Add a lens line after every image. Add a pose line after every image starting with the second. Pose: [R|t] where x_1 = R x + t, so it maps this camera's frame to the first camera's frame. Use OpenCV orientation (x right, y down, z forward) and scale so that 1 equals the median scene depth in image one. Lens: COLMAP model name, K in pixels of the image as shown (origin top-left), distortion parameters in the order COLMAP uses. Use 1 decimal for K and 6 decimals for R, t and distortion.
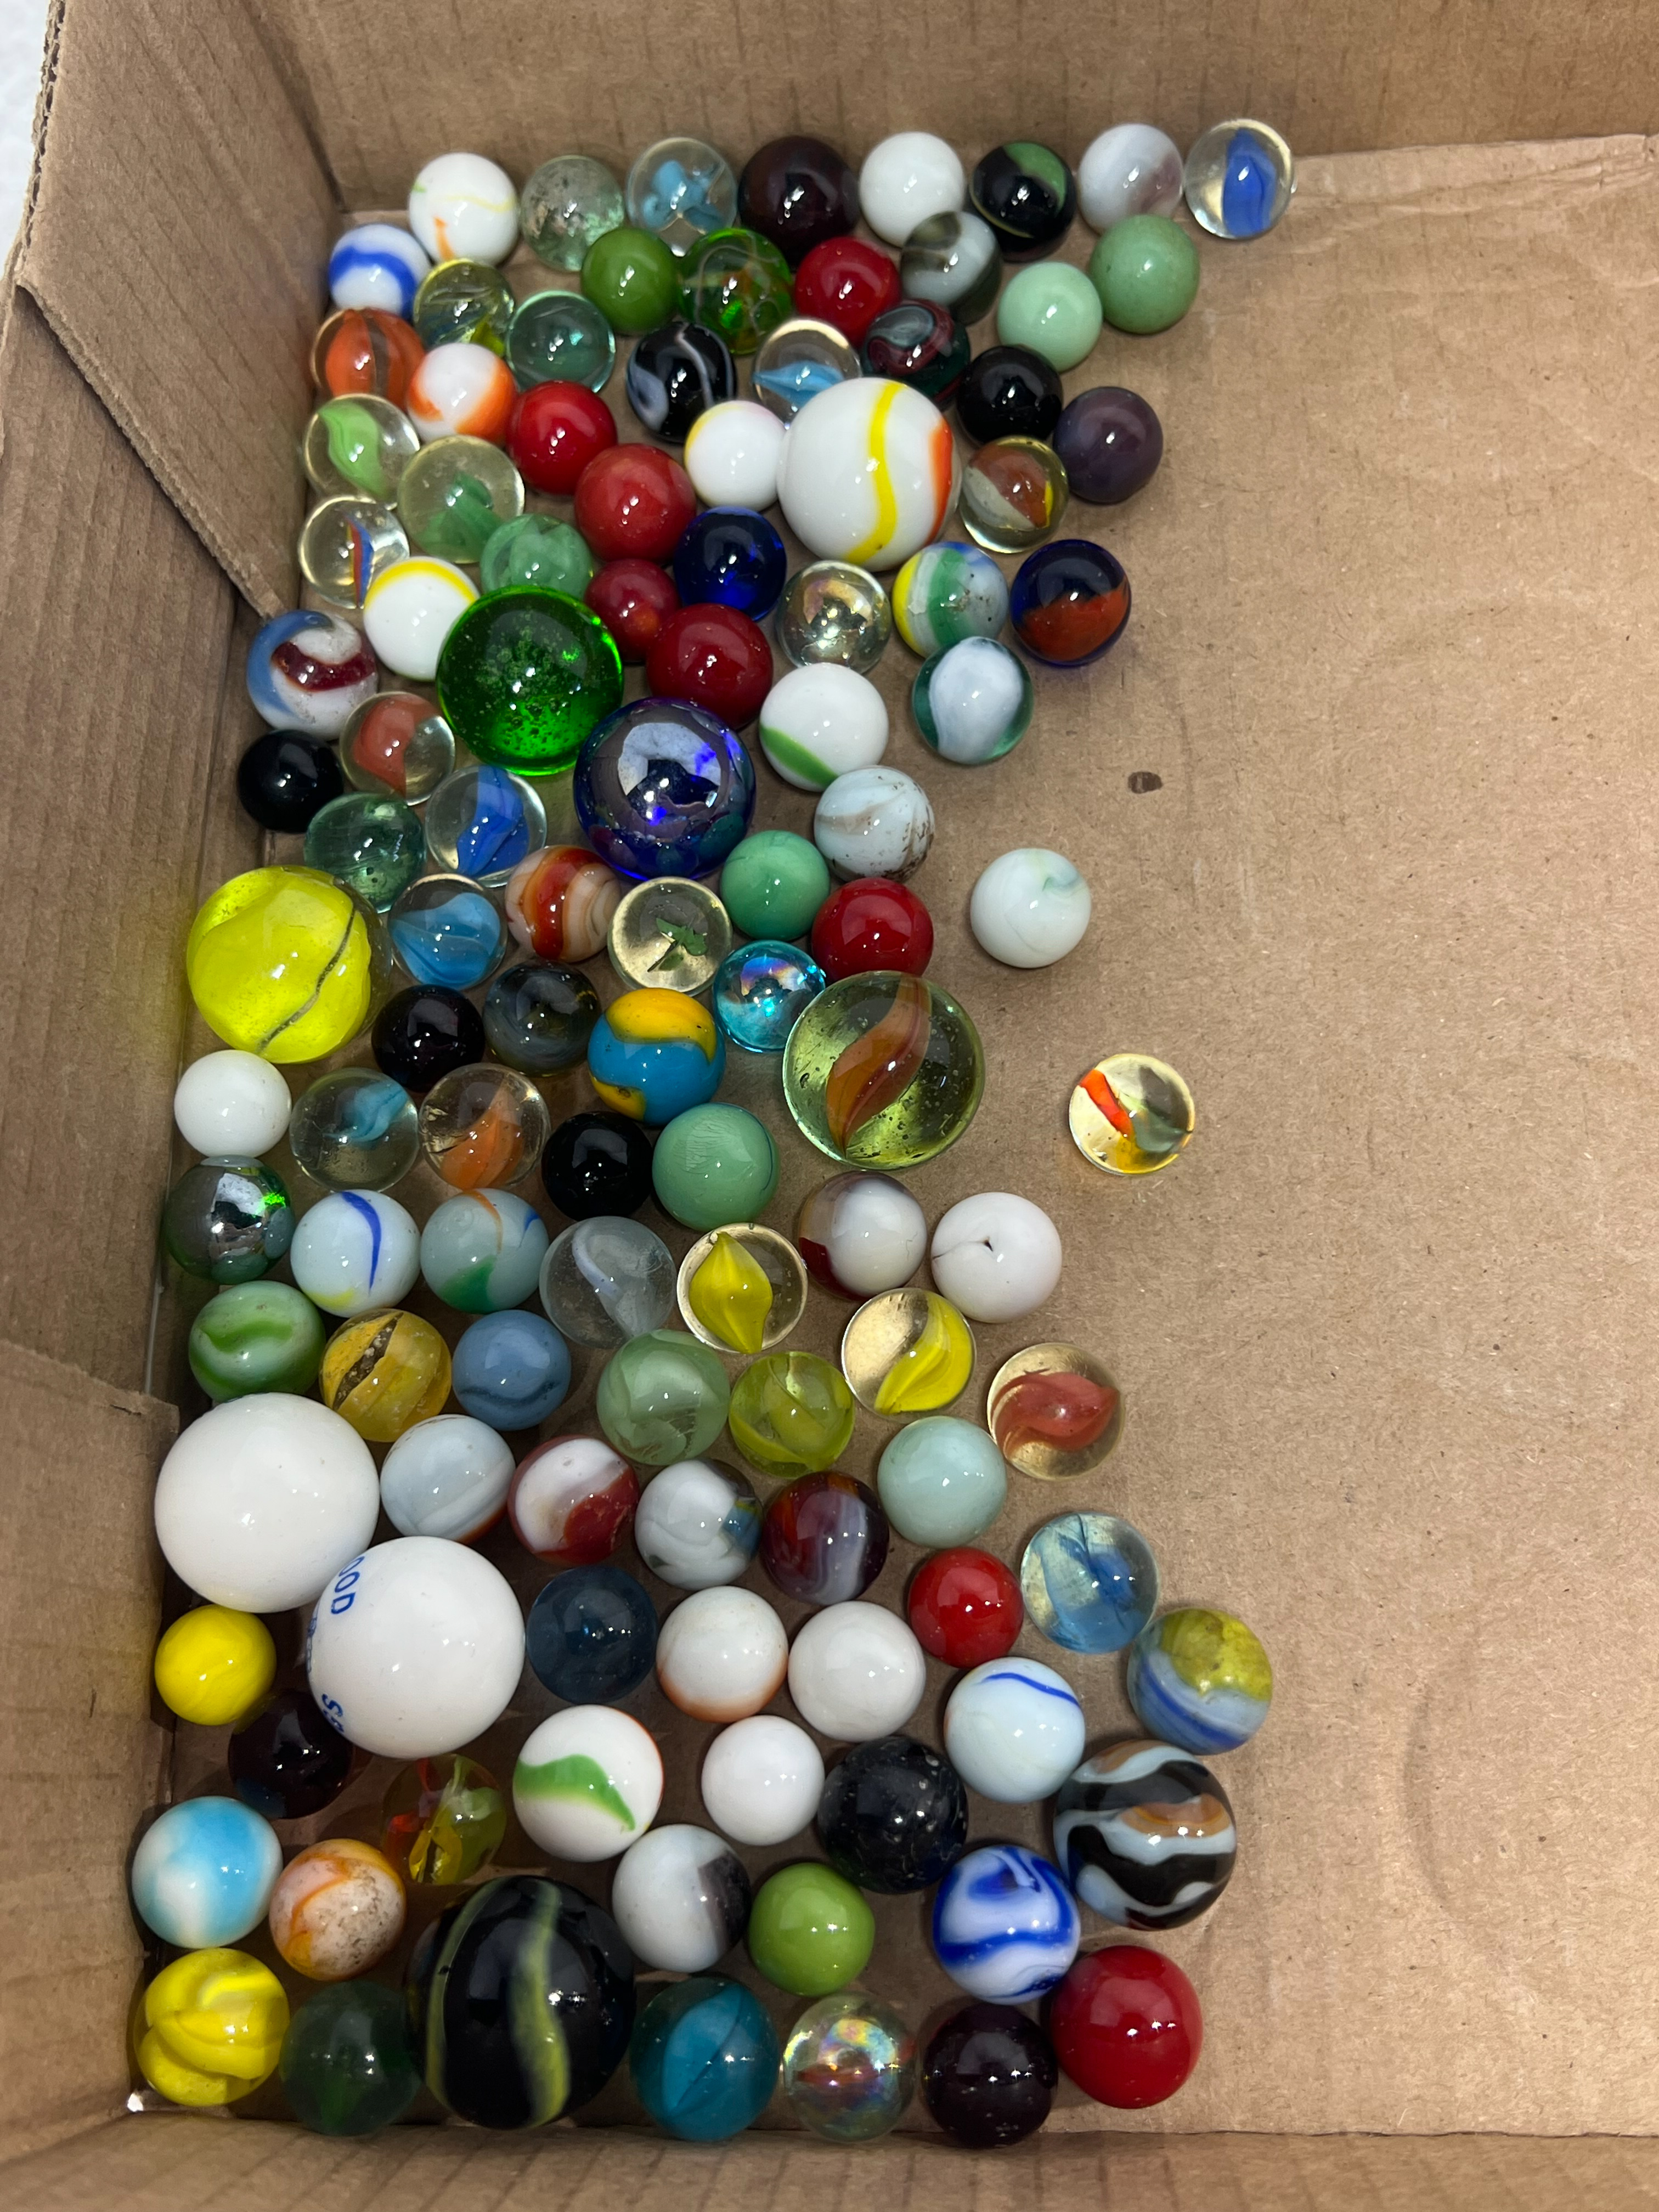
lens RADIAL K [[2180.7, 0, 826.9], [0, 2180.7, 1098.3], [0, 0, 1]] dist [0.030656, 0.000000]
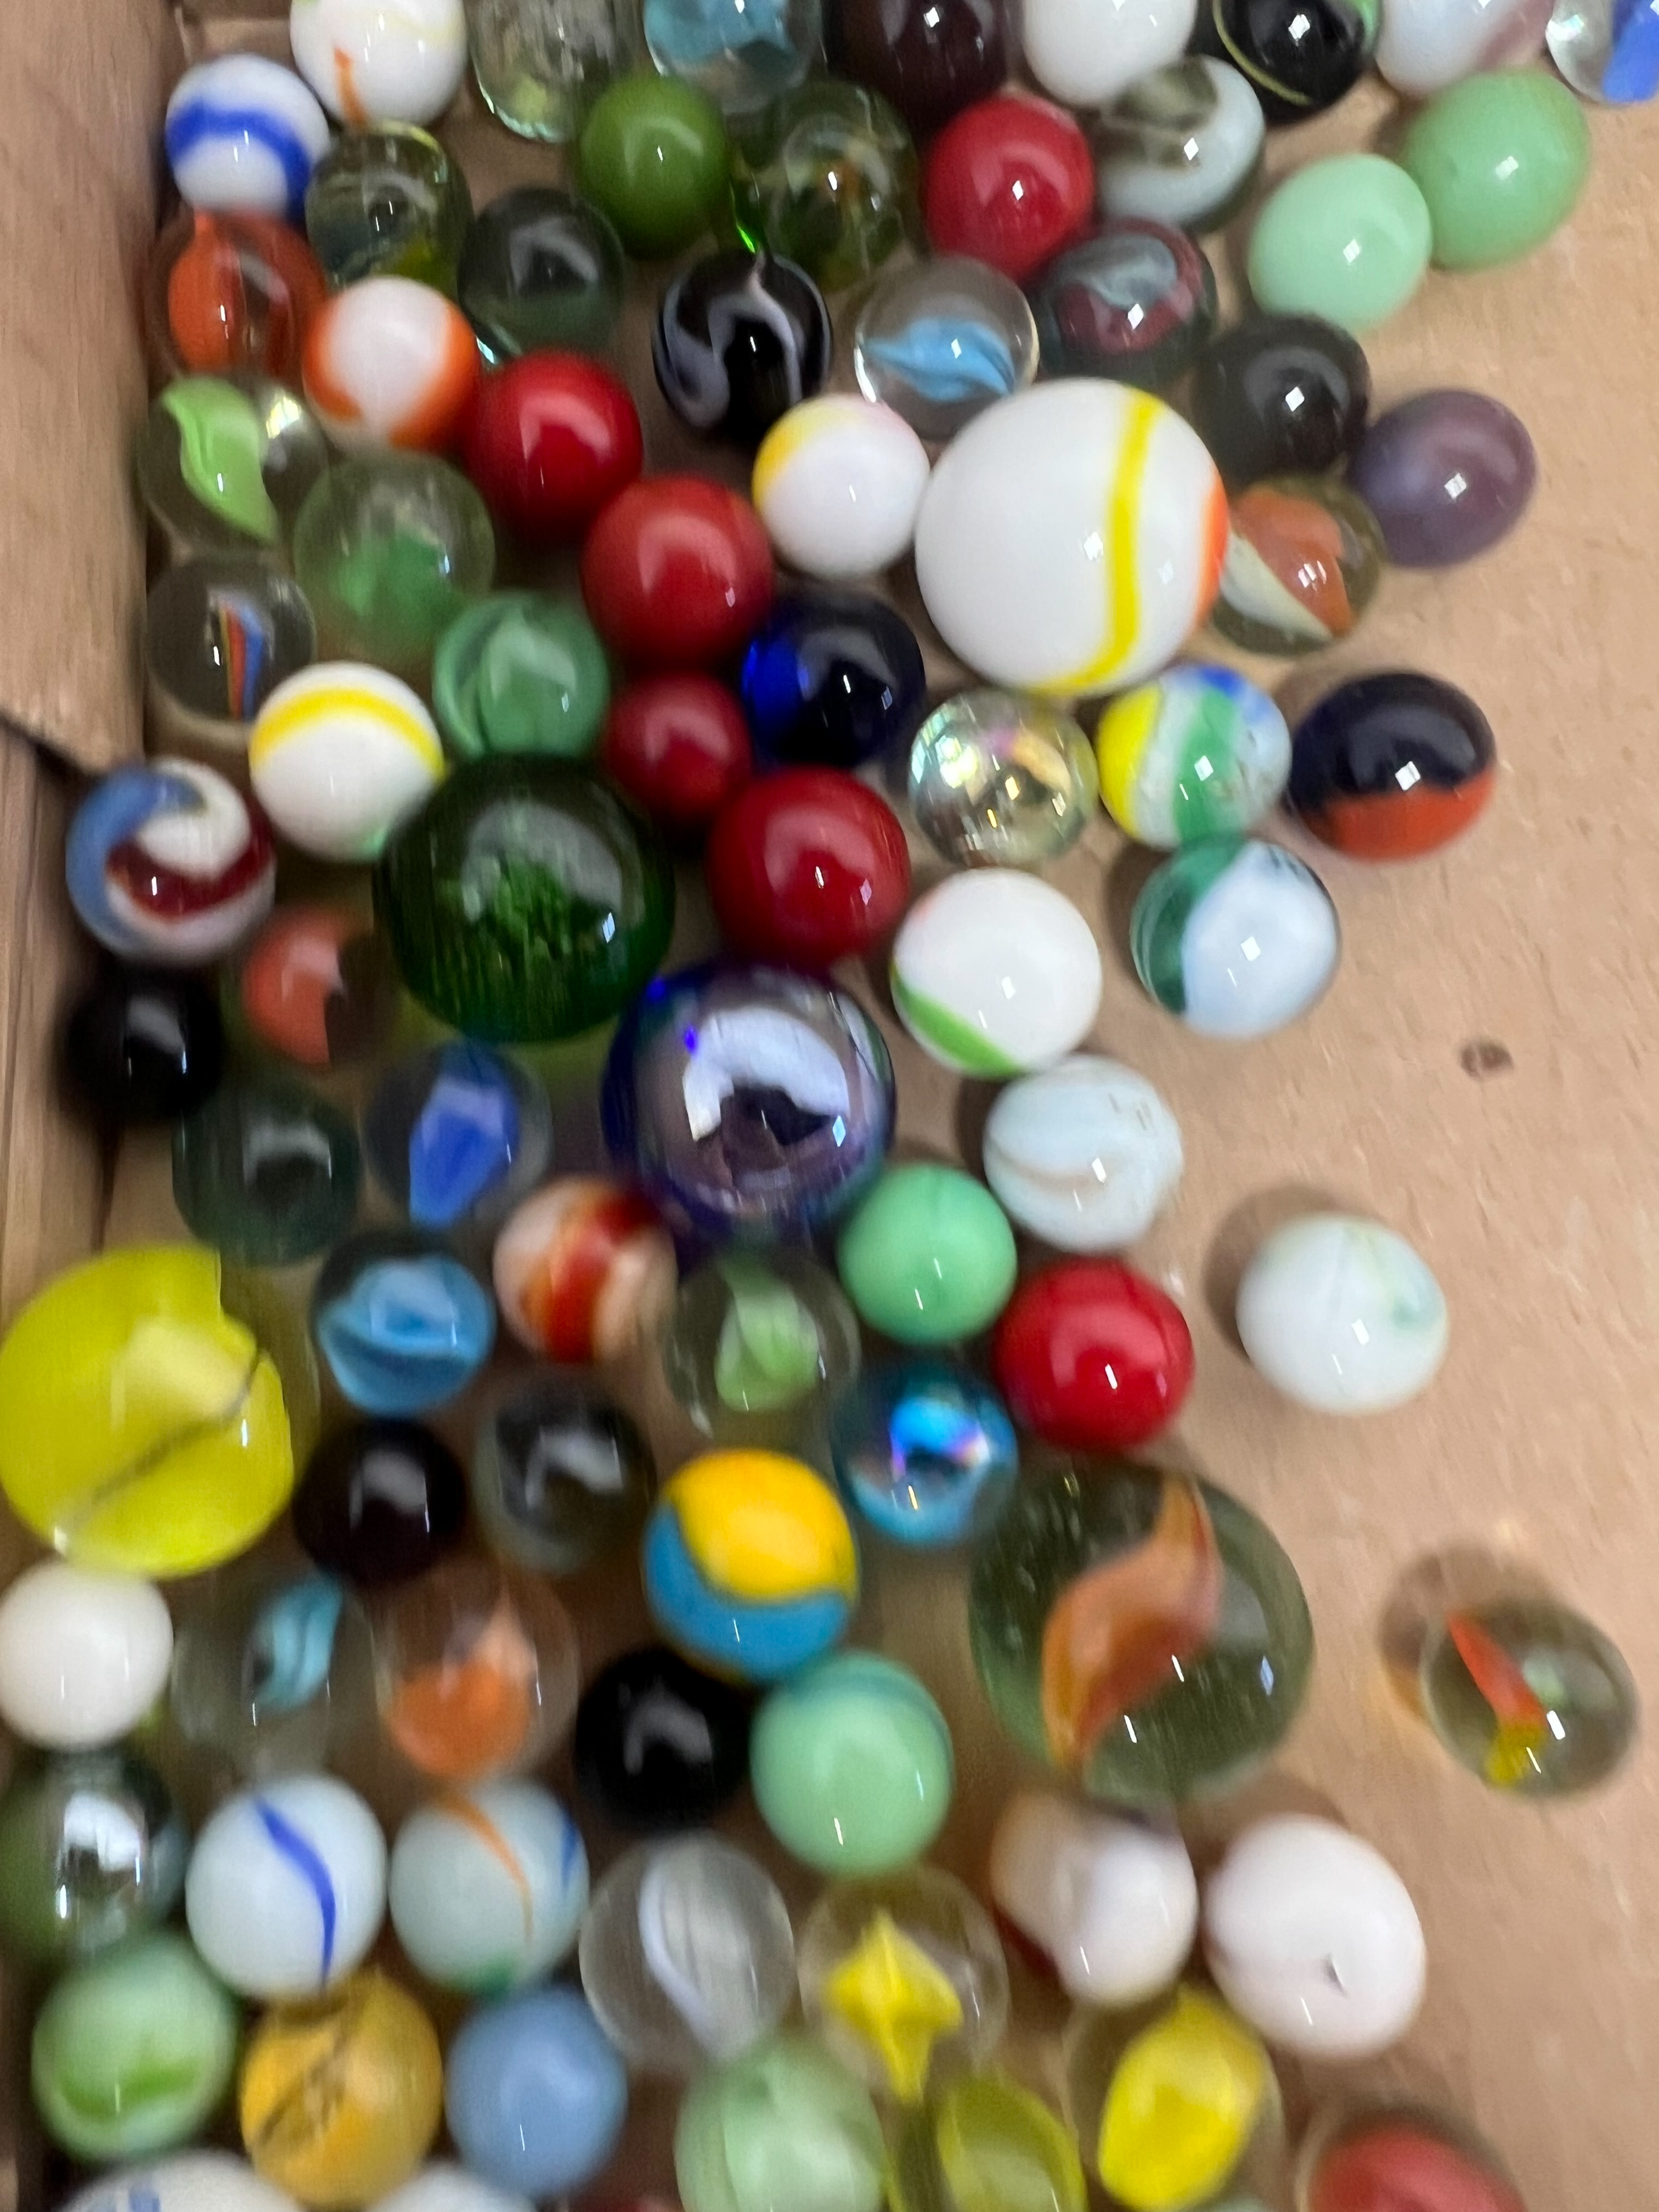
lens RADIAL K [[1686.6, 0, 737.8], [0, 1686.6, 1086.8], [0, 0, 1]] dist [-0.004940, -0.003350]
pose [[0.999353, -0.003573, 0.035776, -0.090479], [-0.004520, 0.974666, 0.223618, -0.241385], [-0.035669, -0.223636, 0.974020, 0.510374]]
